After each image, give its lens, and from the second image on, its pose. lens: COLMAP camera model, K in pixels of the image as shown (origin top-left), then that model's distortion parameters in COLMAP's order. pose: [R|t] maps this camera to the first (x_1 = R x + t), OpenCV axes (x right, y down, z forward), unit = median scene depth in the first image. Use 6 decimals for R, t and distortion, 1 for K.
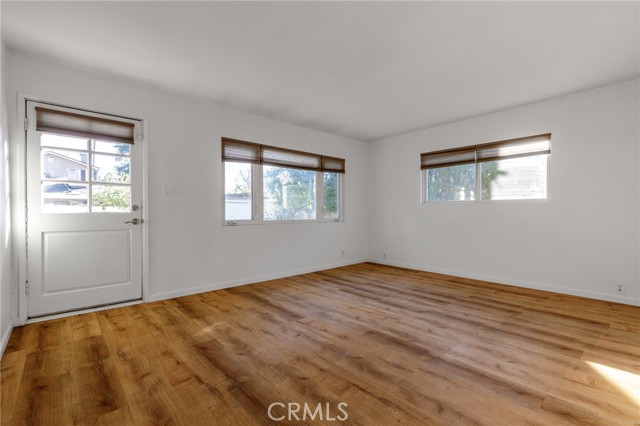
lens RADIAL K [[289.5, 0, 319.4], [0, 289.5, 212.7], [0, 0, 1]] dist [0.002974, 0.000104]
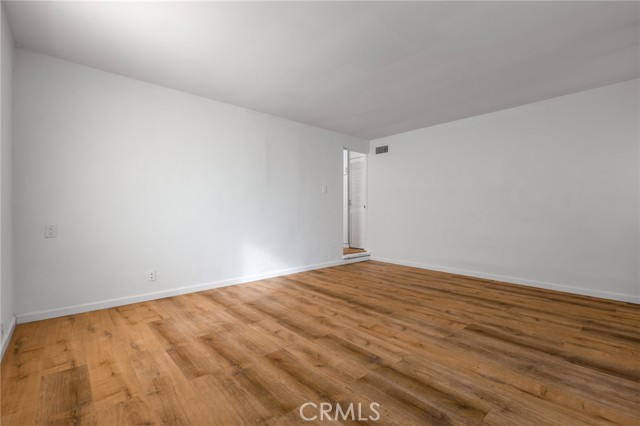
lens RADIAL K [[289.5, 0, 320.6], [0, 289.5, 211.5], [0, 0, 1]] dist [0.002974, 0.000104]
pose [[-0.999988, 0.000590, 0.004941, 0.406319], [0.000632, 0.999962, 0.008648, -0.003873], [-0.004936, 0.008651, -0.999950, 1.992350]]
